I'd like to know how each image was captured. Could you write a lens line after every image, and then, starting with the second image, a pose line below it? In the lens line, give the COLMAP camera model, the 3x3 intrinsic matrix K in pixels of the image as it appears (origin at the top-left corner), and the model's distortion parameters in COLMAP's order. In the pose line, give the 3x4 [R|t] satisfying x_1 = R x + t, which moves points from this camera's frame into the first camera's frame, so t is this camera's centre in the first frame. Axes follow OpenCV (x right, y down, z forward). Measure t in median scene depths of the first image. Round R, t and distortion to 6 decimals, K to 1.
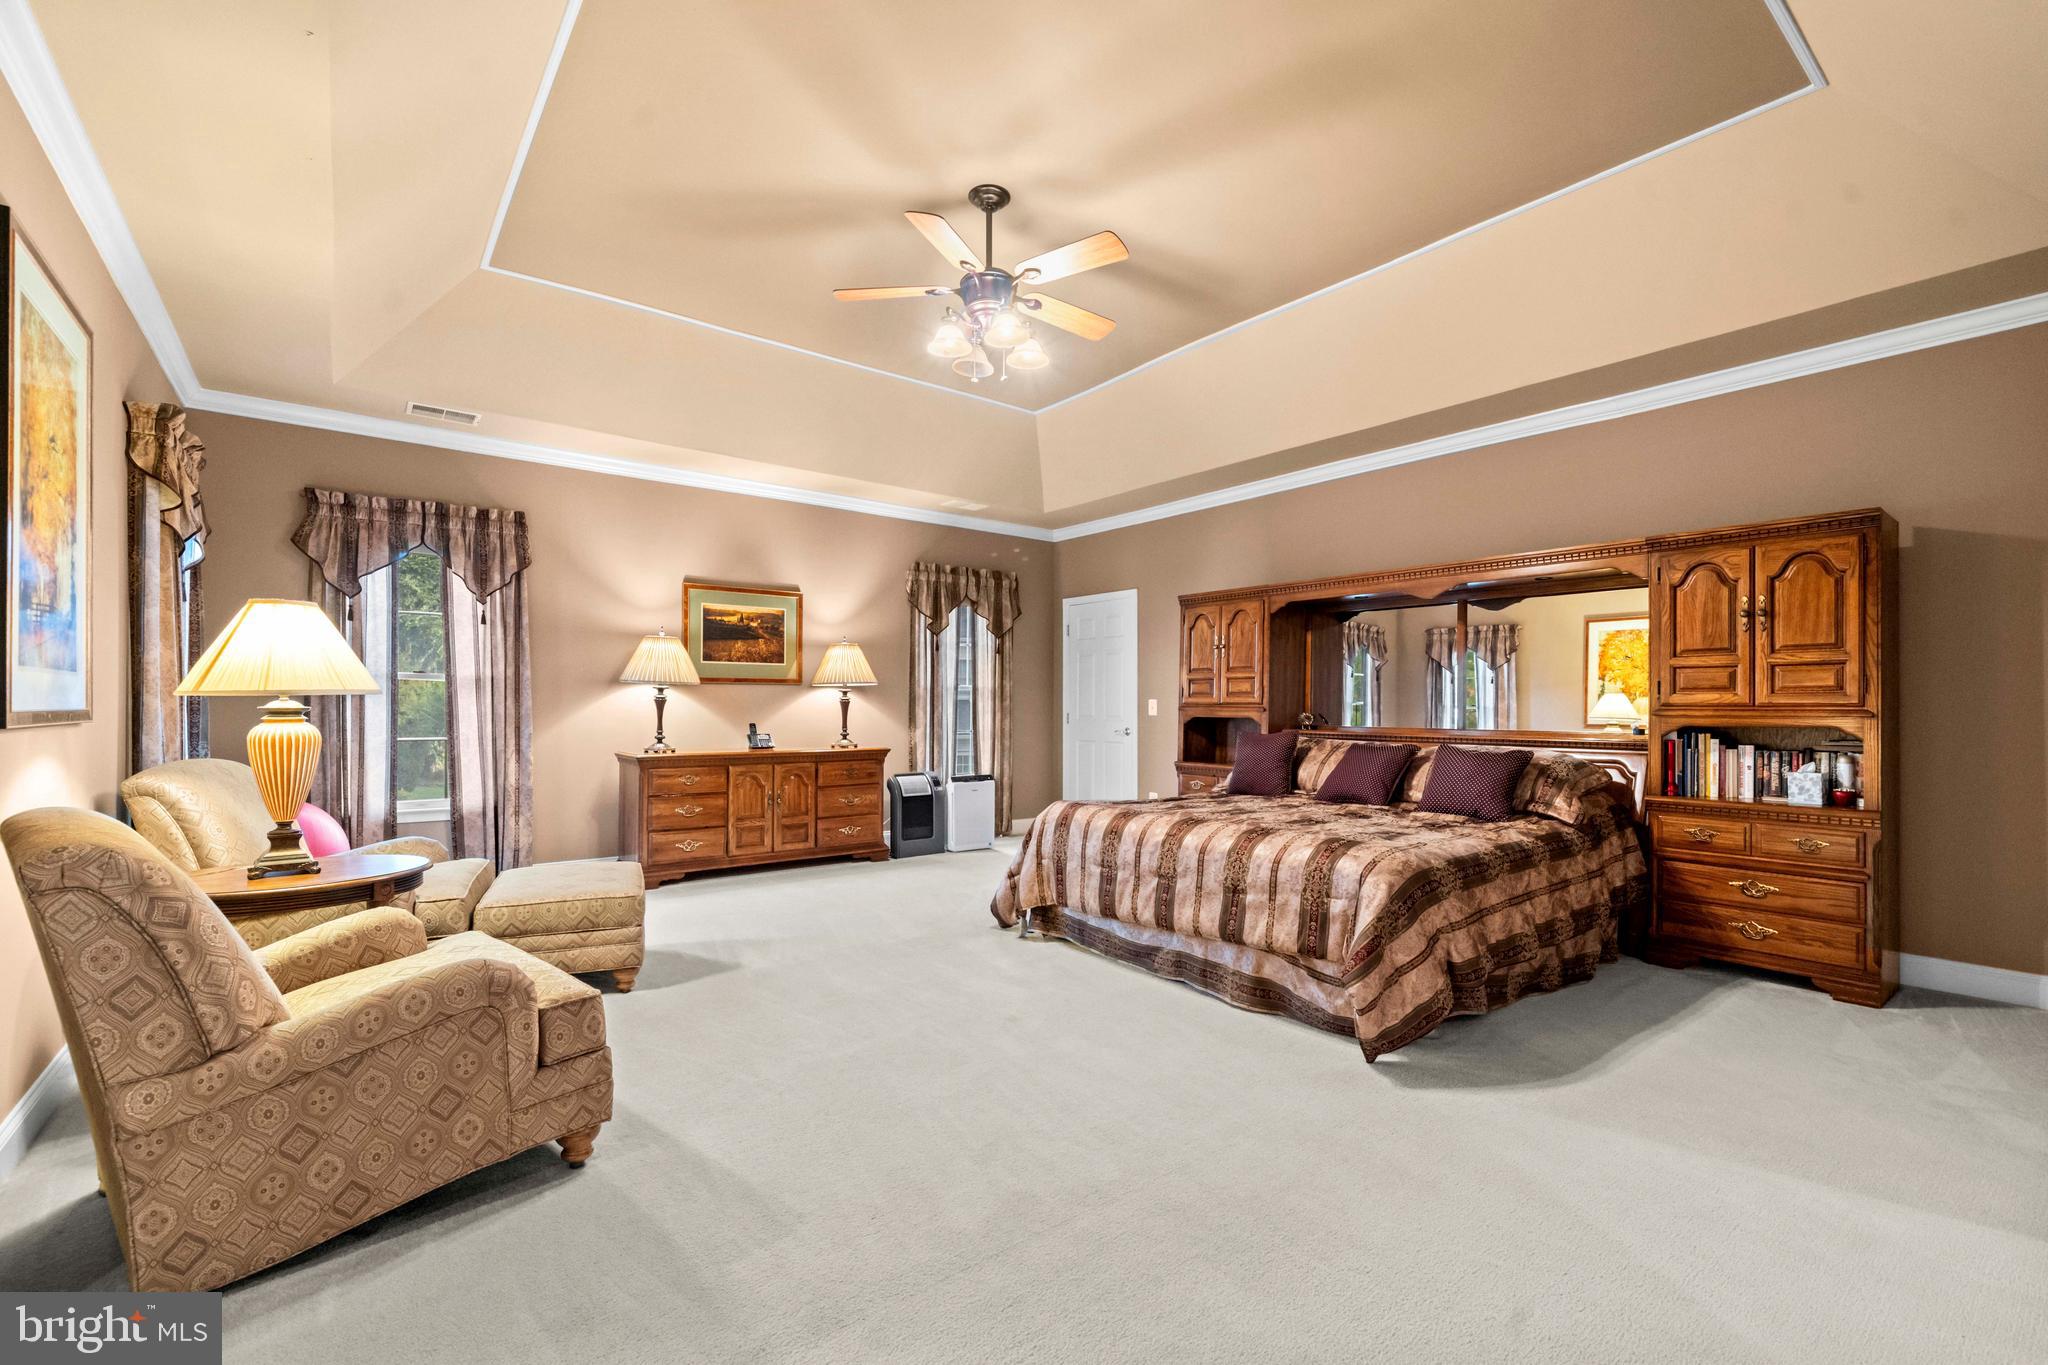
lens RADIAL K [[873.2, 0, 1041.4], [0, 873.2, 722.2], [0, 0, 1]] dist [0.000650, -0.000169]
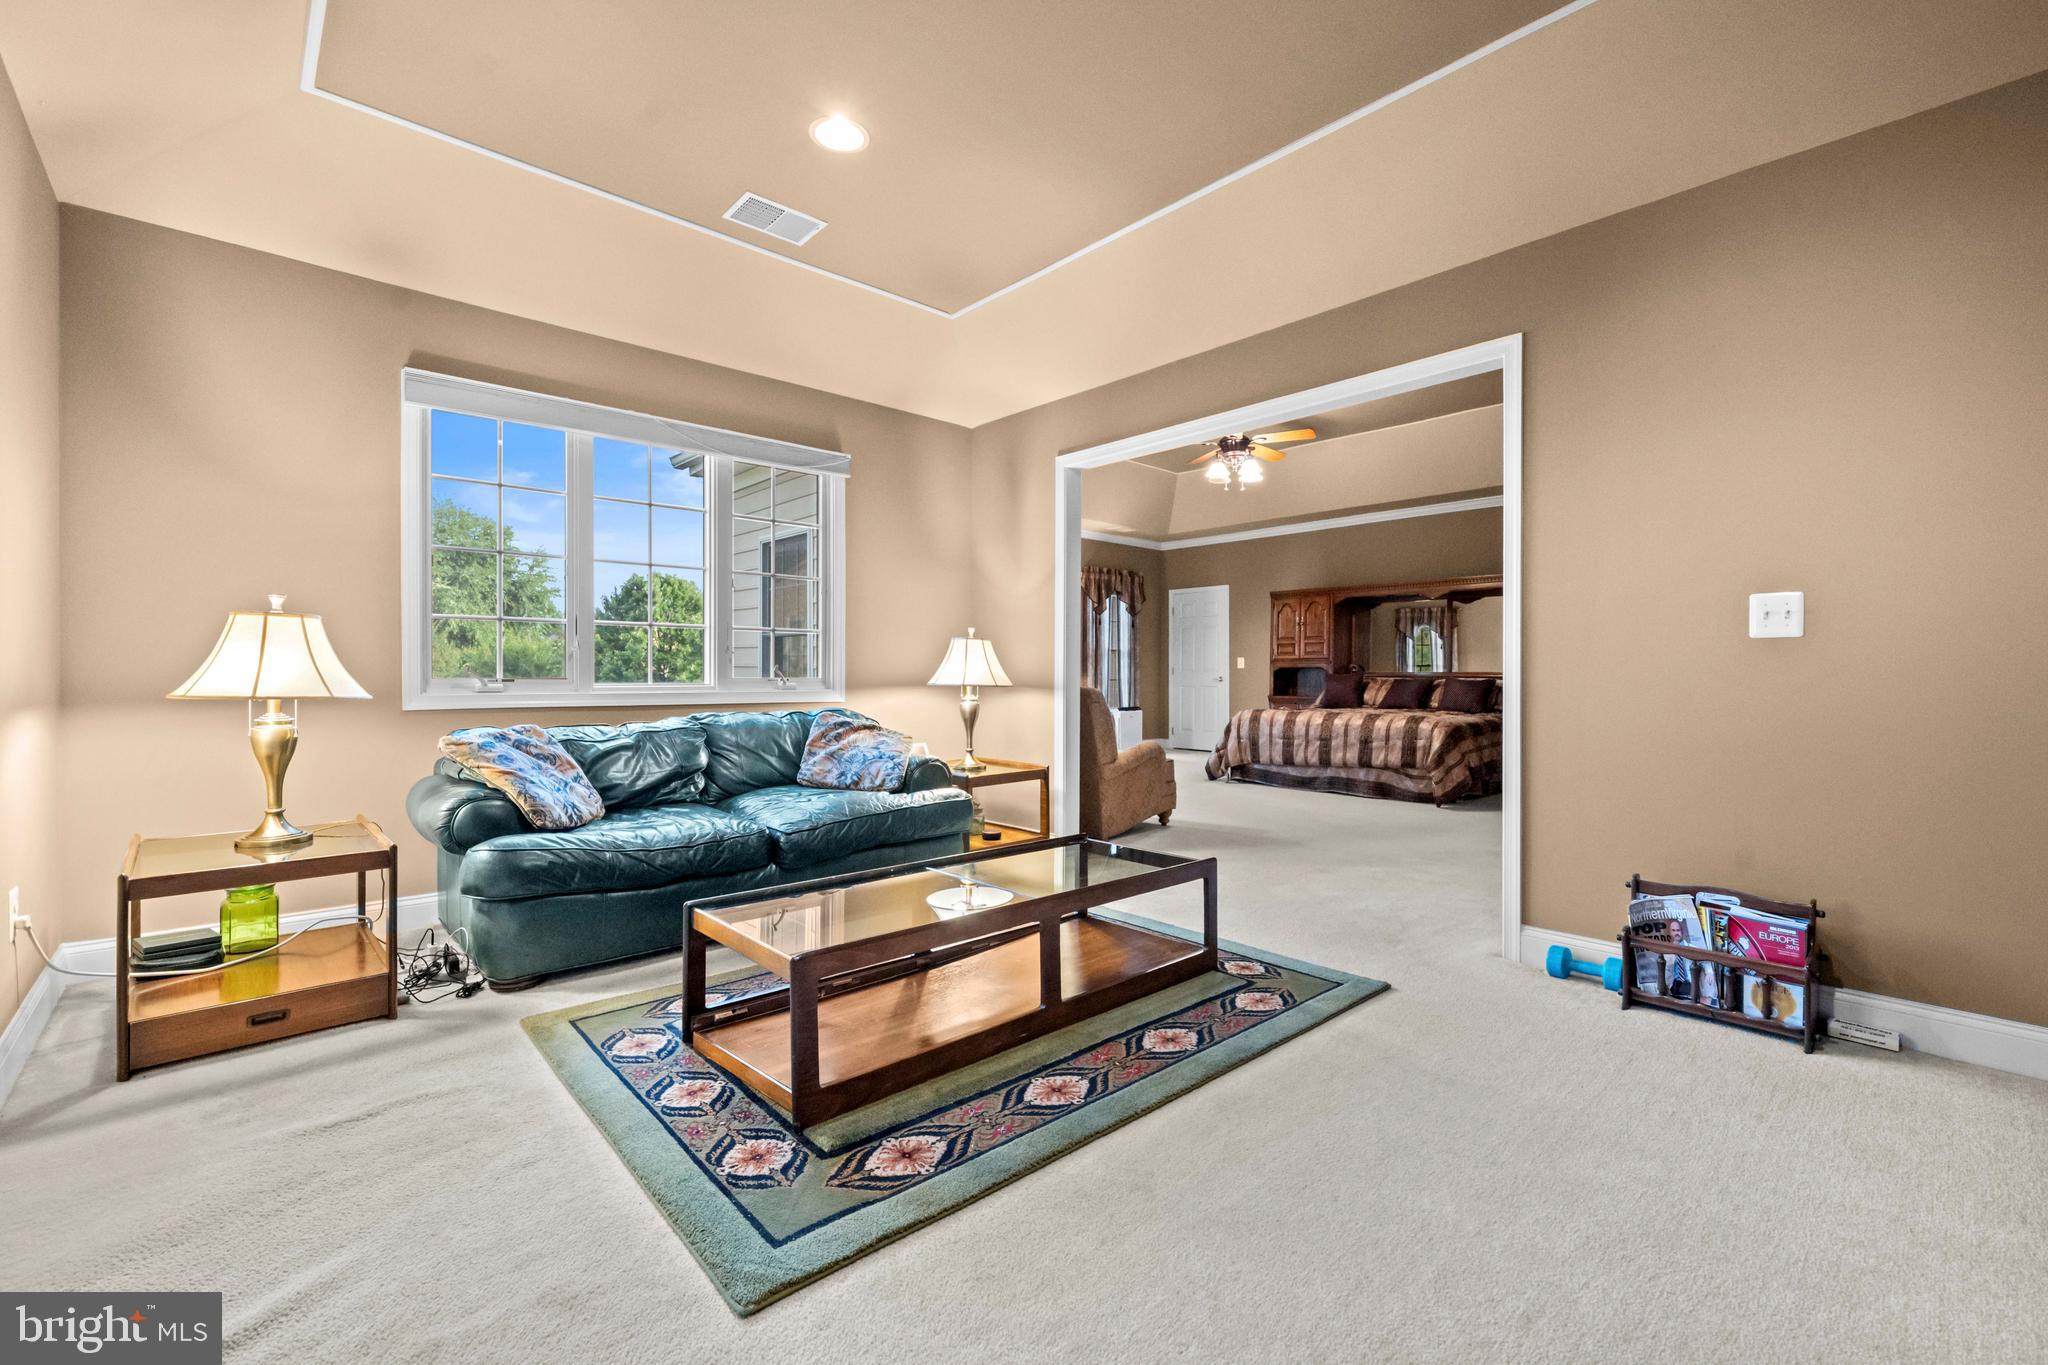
lens RADIAL K [[866.8, 0, 1027.3], [0, 866.8, 697.7], [0, 0, 1]] dist [-0.000188, 0.000077]
pose [[0.997533, -0.002495, 0.070159, -0.573321], [0.001881, 0.999959, 0.008816, 0.050020], [-0.070179, -0.008662, 0.997497, -0.798951]]
